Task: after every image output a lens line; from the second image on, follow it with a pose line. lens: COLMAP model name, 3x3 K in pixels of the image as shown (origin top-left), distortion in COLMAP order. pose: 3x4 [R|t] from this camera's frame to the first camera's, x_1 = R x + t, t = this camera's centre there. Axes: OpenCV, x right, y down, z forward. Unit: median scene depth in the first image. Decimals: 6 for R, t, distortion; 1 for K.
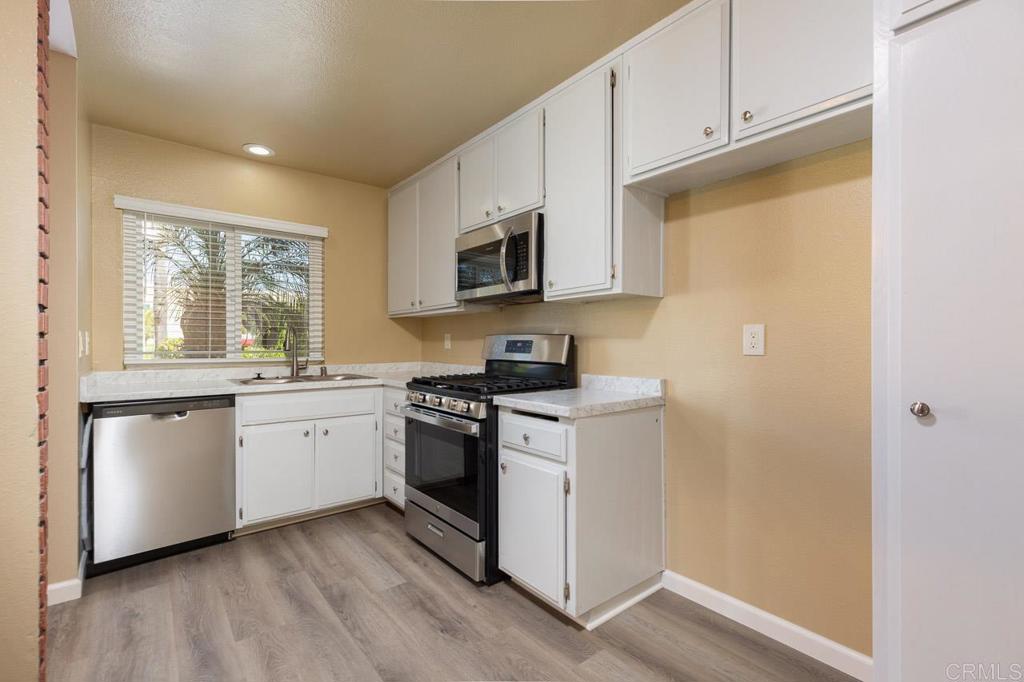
lens RADIAL K [[454.4, 0, 503.0], [0, 454.4, 342.1], [0, 0, 1]] dist [-0.003665, 0.000618]
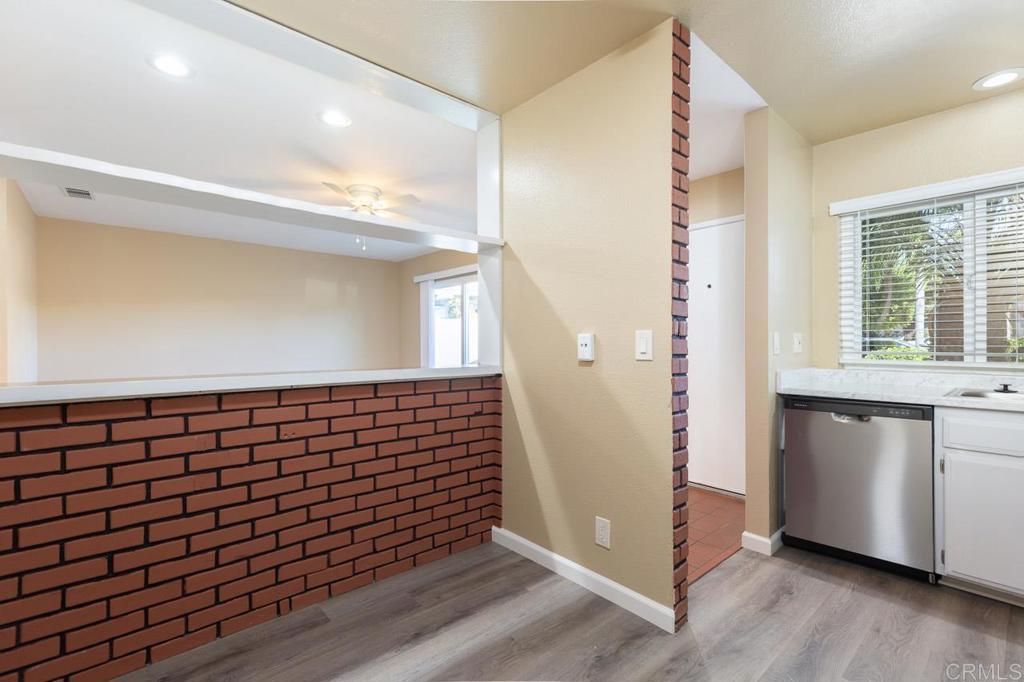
lens RADIAL K [[454.4, 0, 504.8], [0, 454.4, 342.3], [0, 0, 1]] dist [-0.003665, 0.000618]
pose [[0.041511, -0.001895, -0.999136, 0.184941], [0.002532, 0.999995, -0.001791, 0.001227], [0.999135, -0.002456, 0.041515, 0.201158]]
